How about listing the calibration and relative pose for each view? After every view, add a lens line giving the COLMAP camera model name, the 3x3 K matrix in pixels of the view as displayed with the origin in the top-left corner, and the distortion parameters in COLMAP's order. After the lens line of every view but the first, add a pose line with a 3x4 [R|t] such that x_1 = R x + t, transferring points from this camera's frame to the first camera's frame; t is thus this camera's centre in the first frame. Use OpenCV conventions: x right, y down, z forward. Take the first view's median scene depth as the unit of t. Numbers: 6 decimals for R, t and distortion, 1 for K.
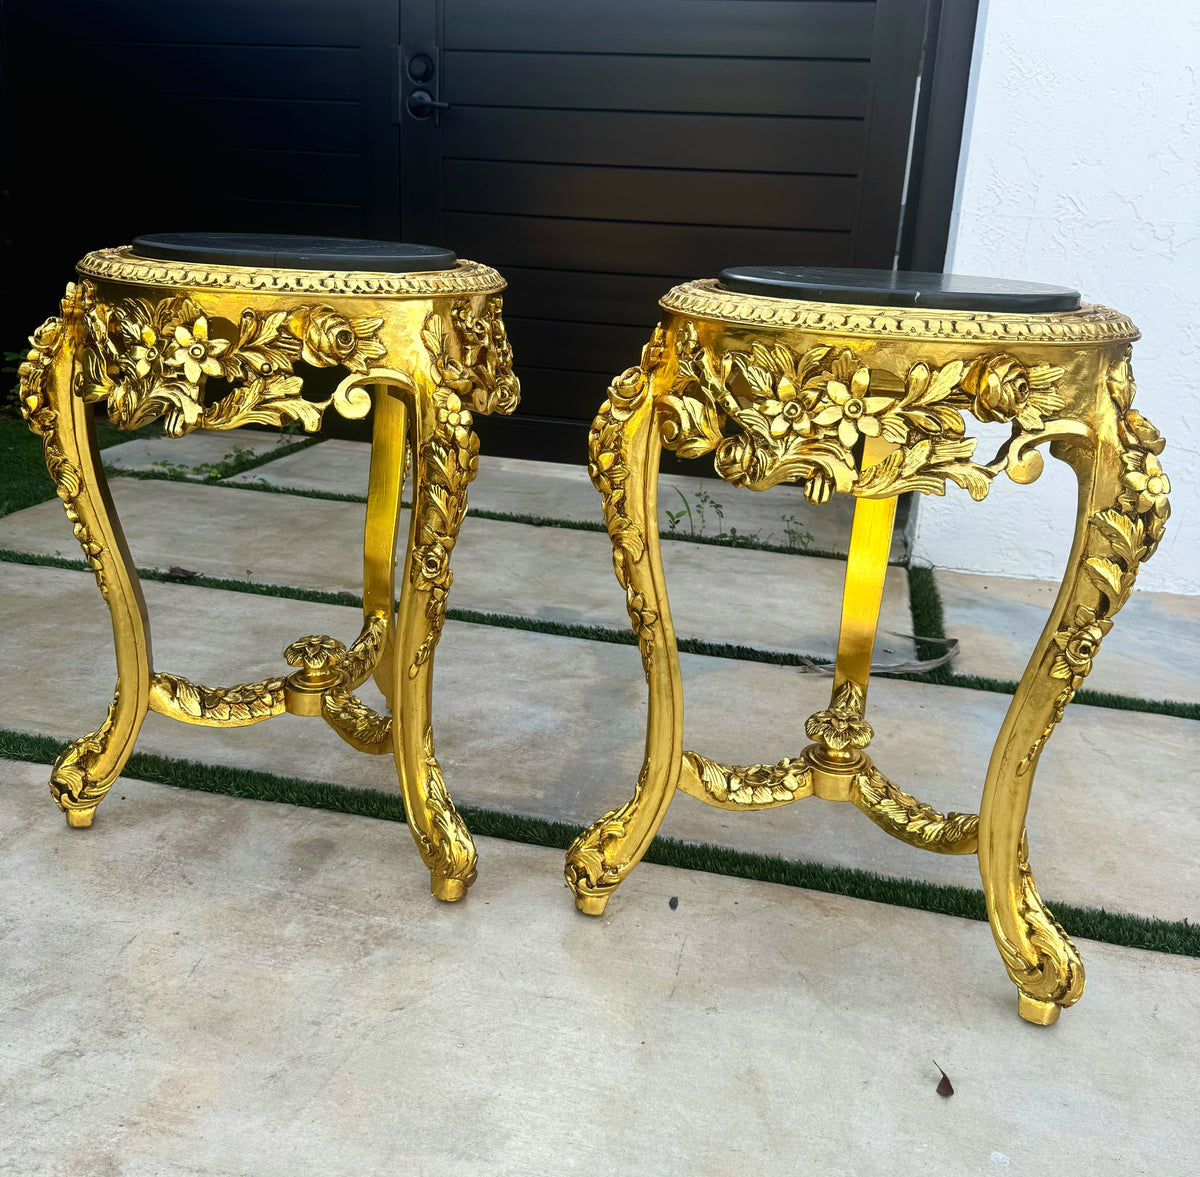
lens RADIAL K [[1122.9, 0, 600.4], [0, 1122.9, 558.2], [0, 0, 1]] dist [0.097824, -0.170168]
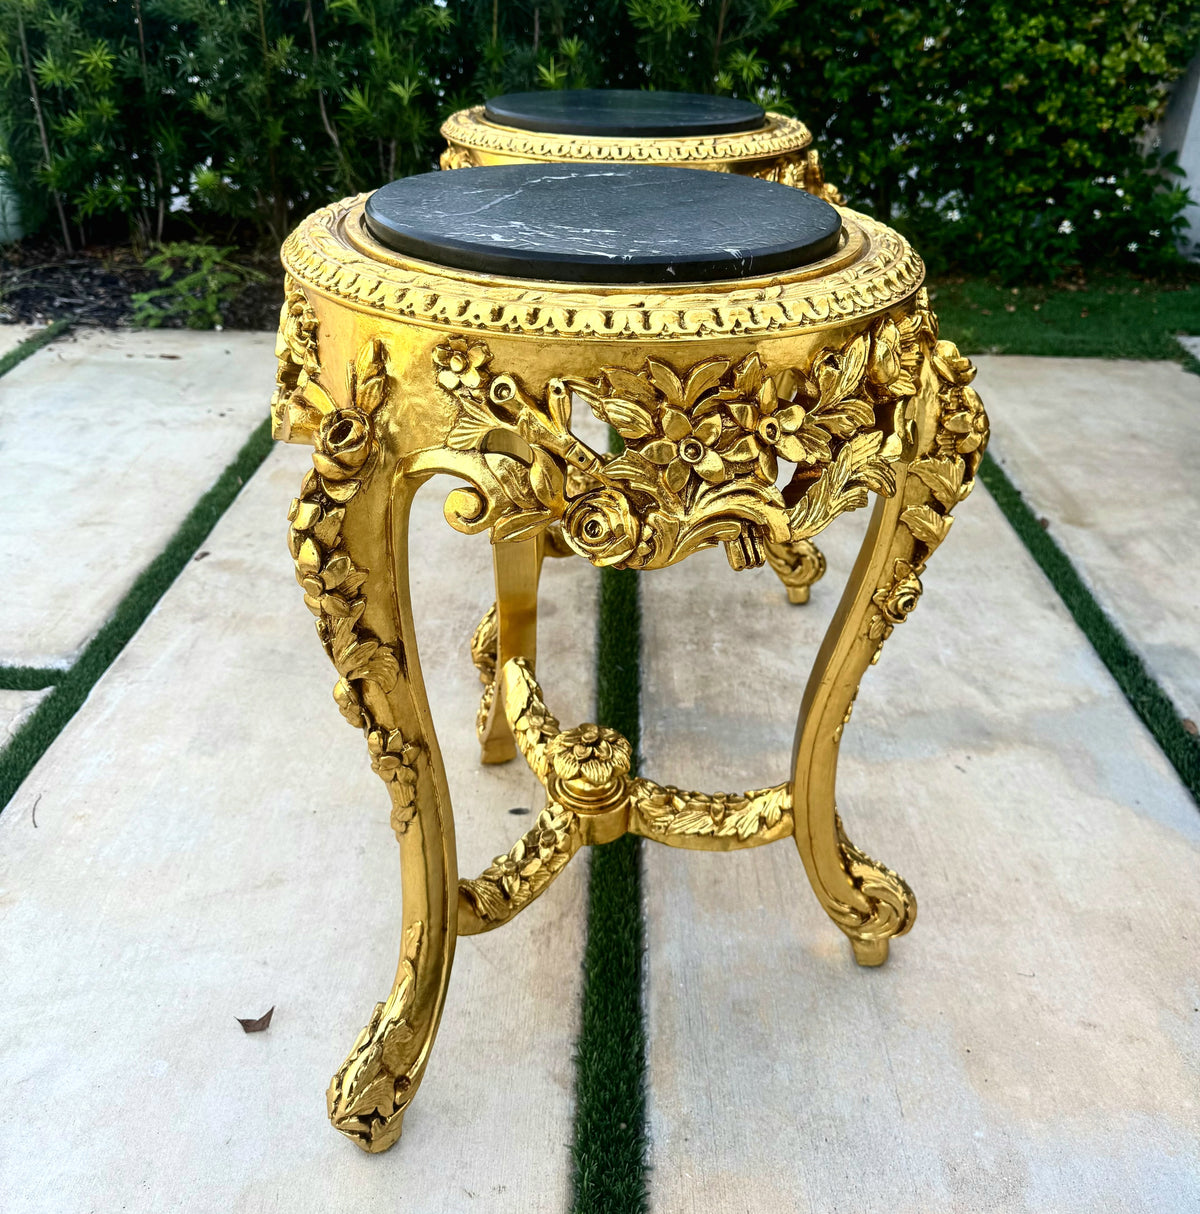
lens RADIAL K [[1136.0, 0, 602.8], [0, 1136.0, 475.7], [0, 0, 1]] dist [0.097824, -0.170168]
pose [[0.204518, 0.363579, -0.908836, 0.921229], [-0.317046, 0.903016, 0.289905, -0.277283], [0.926096, 0.228852, 0.299955, 0.754403]]
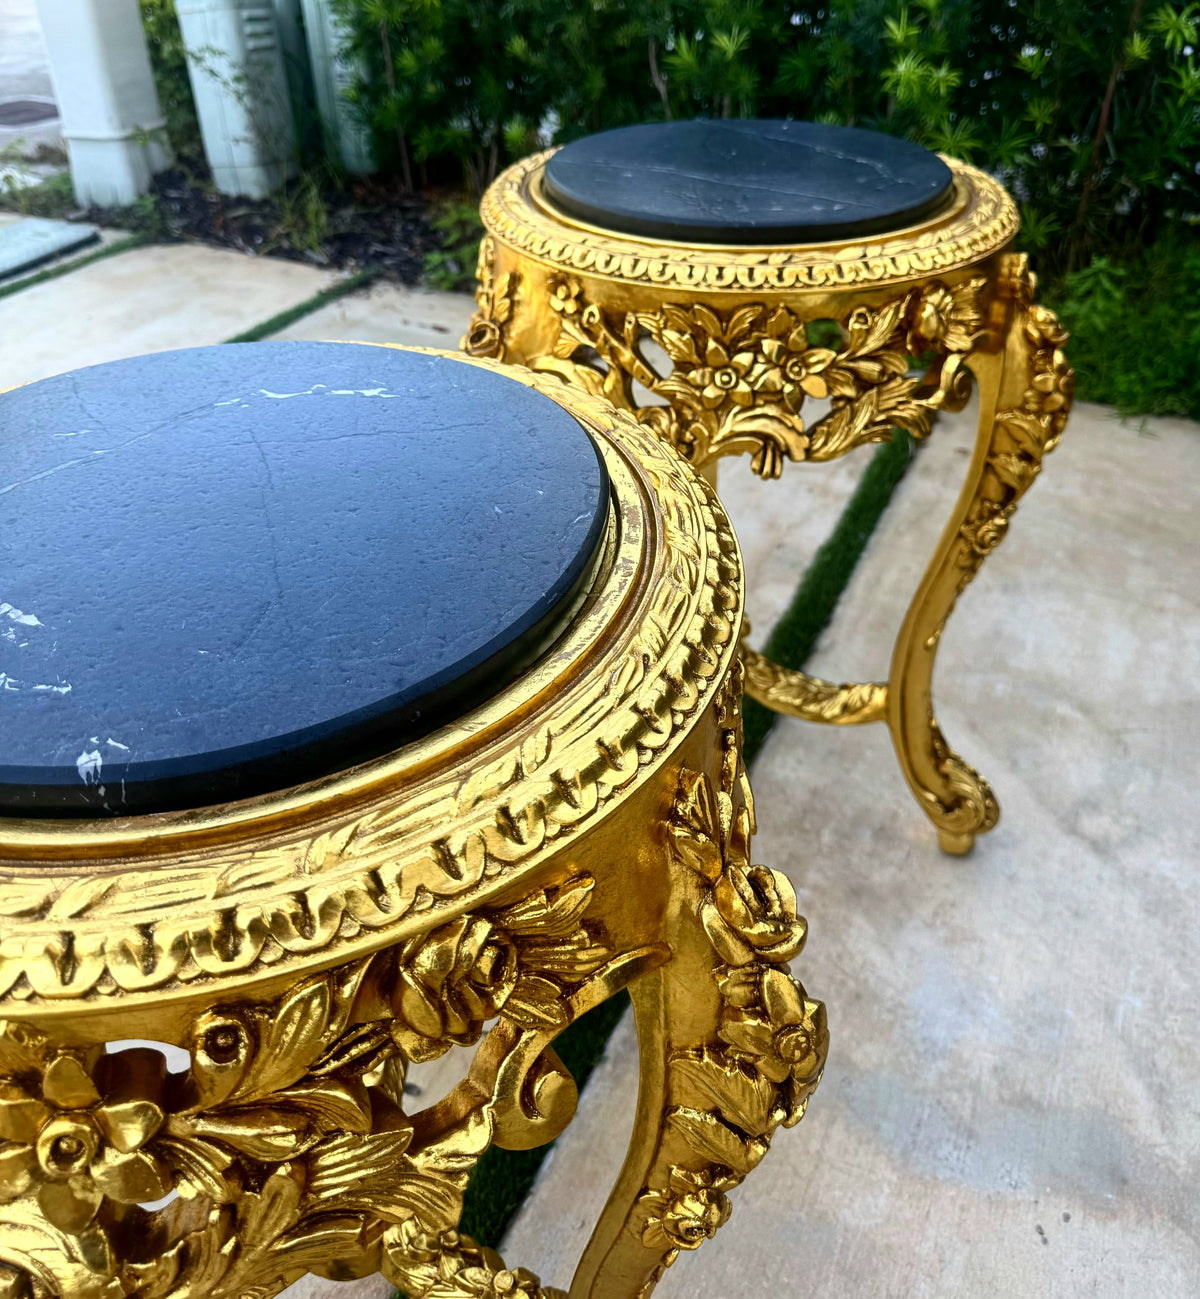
lens RADIAL K [[1142.5, 0, 611.7], [0, 1142.5, 490.9], [0, 0, 1]] dist [0.171727, -0.299455]
pose [[-0.208309, 0.444717, -0.871111, 0.568351], [-0.313549, 0.813277, 0.490171, -0.473308], [0.926442, 0.375243, -0.029972, 1.065699]]
